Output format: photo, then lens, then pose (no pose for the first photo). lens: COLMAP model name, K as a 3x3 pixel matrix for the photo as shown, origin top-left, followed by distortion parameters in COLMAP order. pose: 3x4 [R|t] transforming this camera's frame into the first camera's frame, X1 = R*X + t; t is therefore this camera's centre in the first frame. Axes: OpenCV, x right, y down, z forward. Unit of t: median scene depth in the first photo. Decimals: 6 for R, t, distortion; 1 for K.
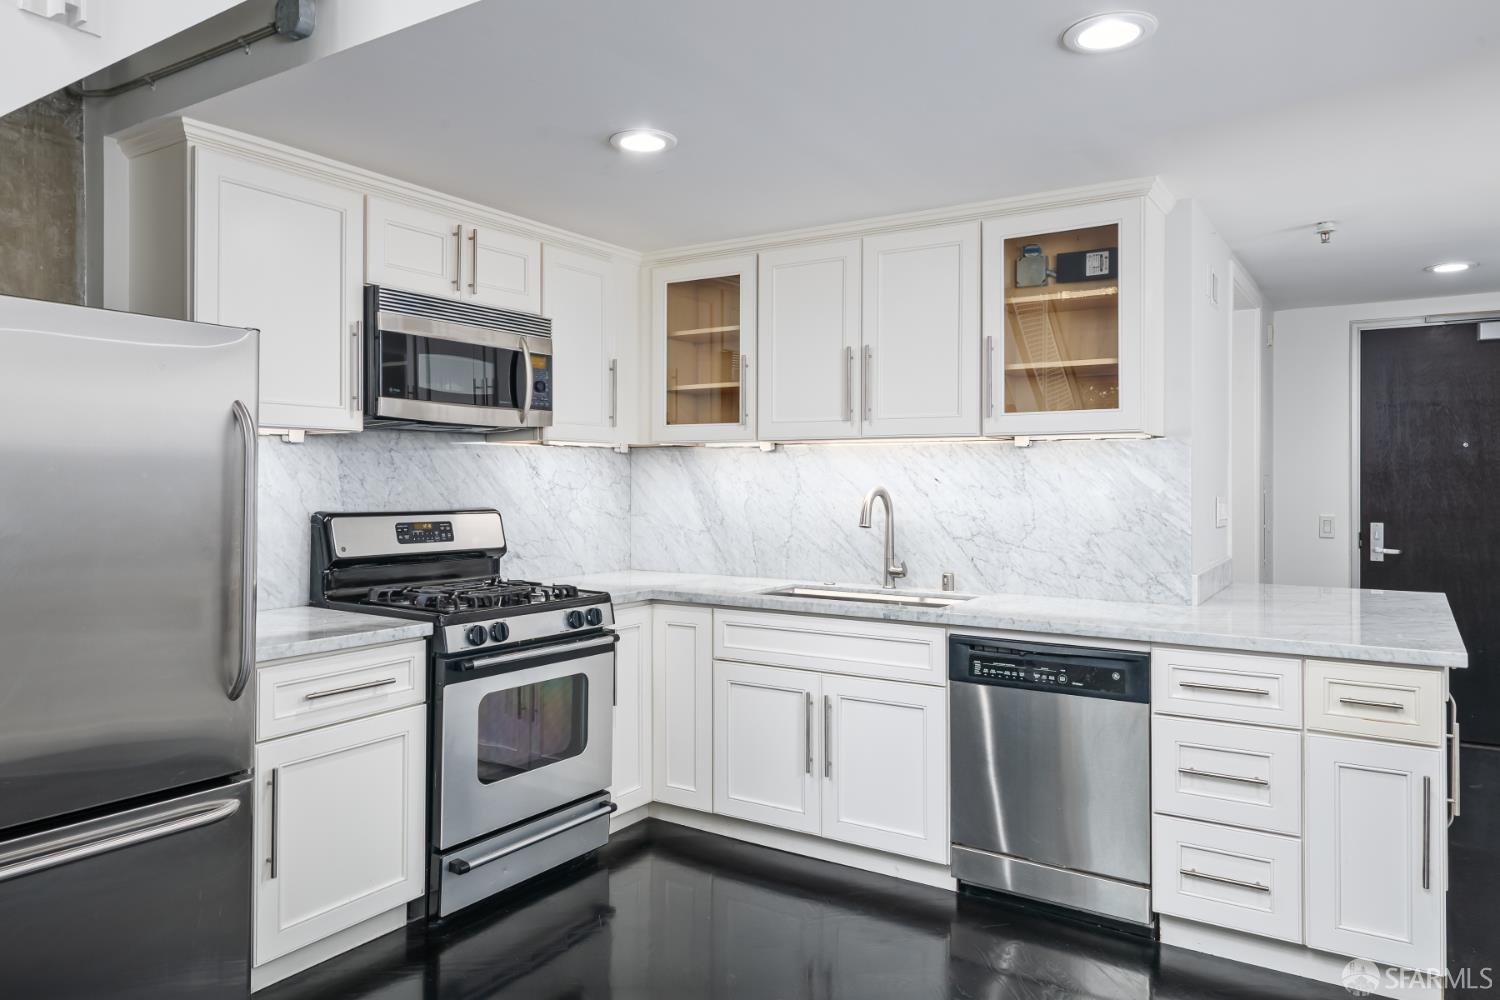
lens RADIAL K [[1019.5, 0, 808.7], [0, 1019.5, 477.4], [0, 0, 1]] dist [0.019706, -0.011881]
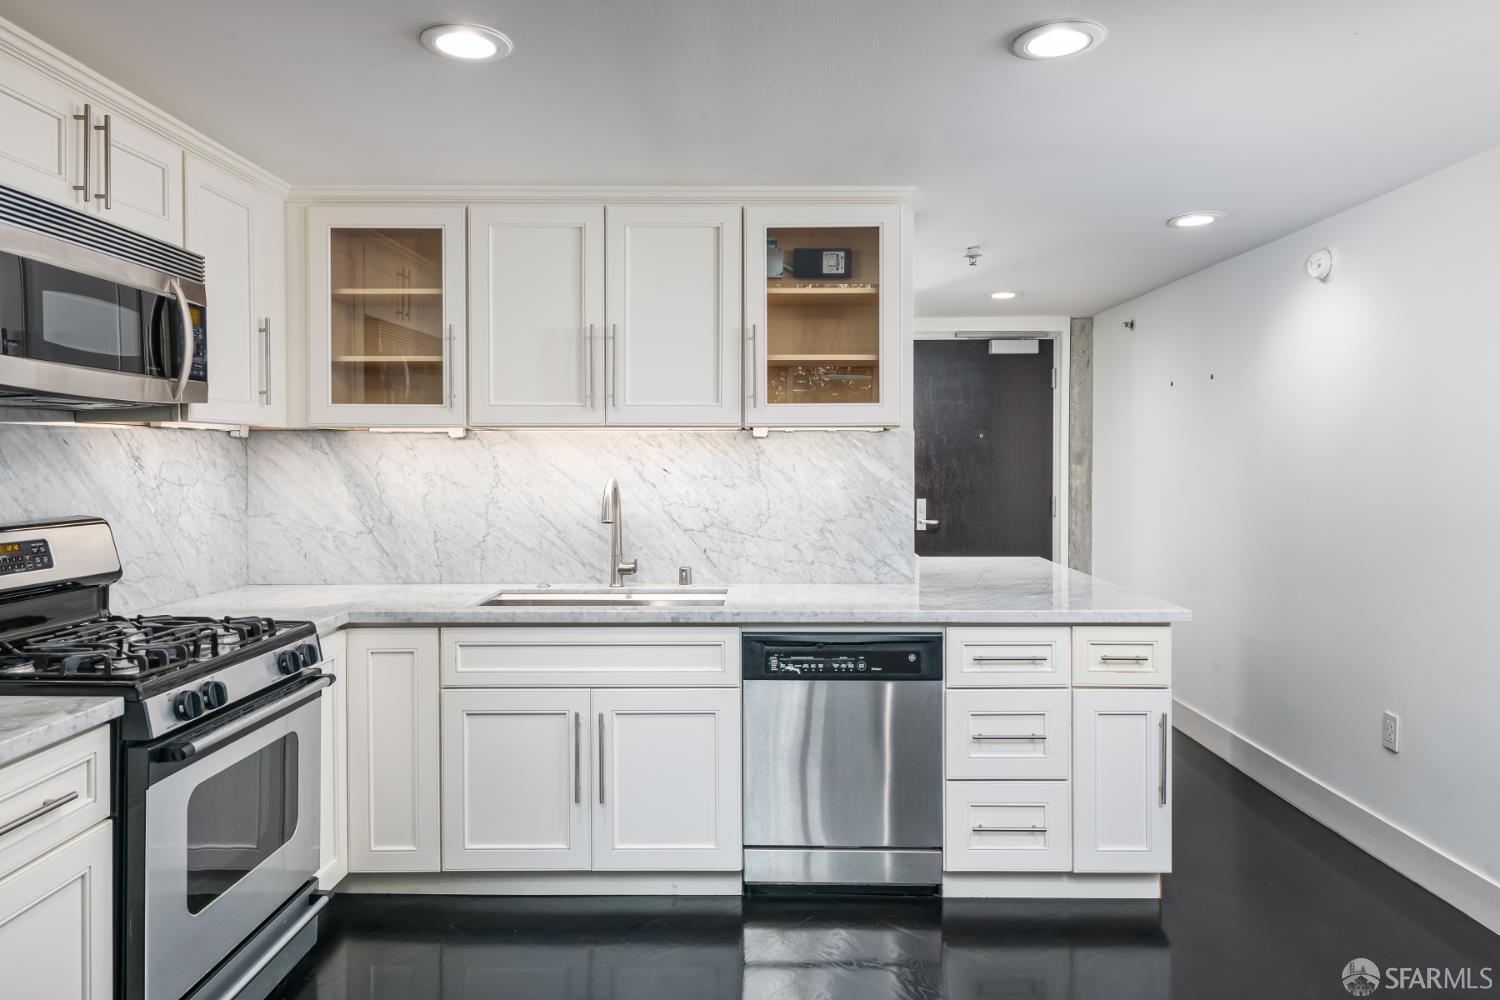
lens RADIAL K [[944.8, 0, 785.5], [0, 944.8, 473.8], [0, 0, 1]] dist [0.017331, -0.007407]
pose [[0.848879, -0.011880, 0.528453, -0.267031], [0.001631, 0.999802, 0.019855, -0.012458], [-0.528584, -0.015992, 0.848730, 0.199902]]
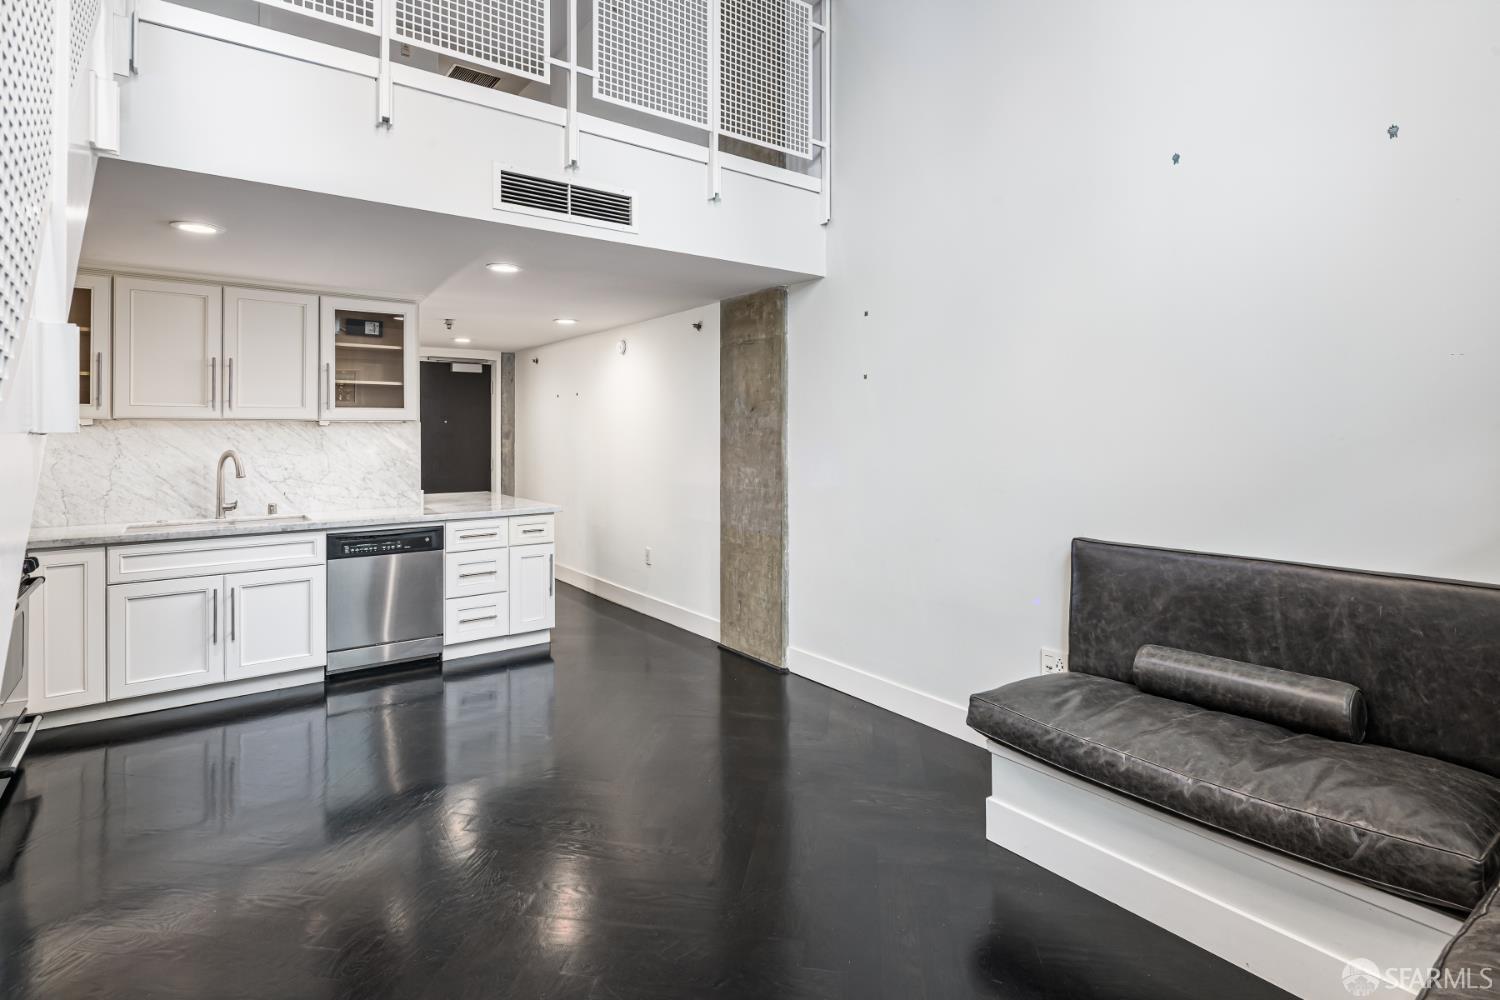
lens RADIAL K [[698.9, 0, 751.7], [0, 698.9, 432.8], [0, 0, 1]] dist [0.002806, -0.001492]
pose [[0.359918, -0.003368, 0.932978, -0.649269], [-0.000898, 0.999992, 0.003956, -0.023838], [-0.932983, -0.002262, 0.359912, -0.105818]]
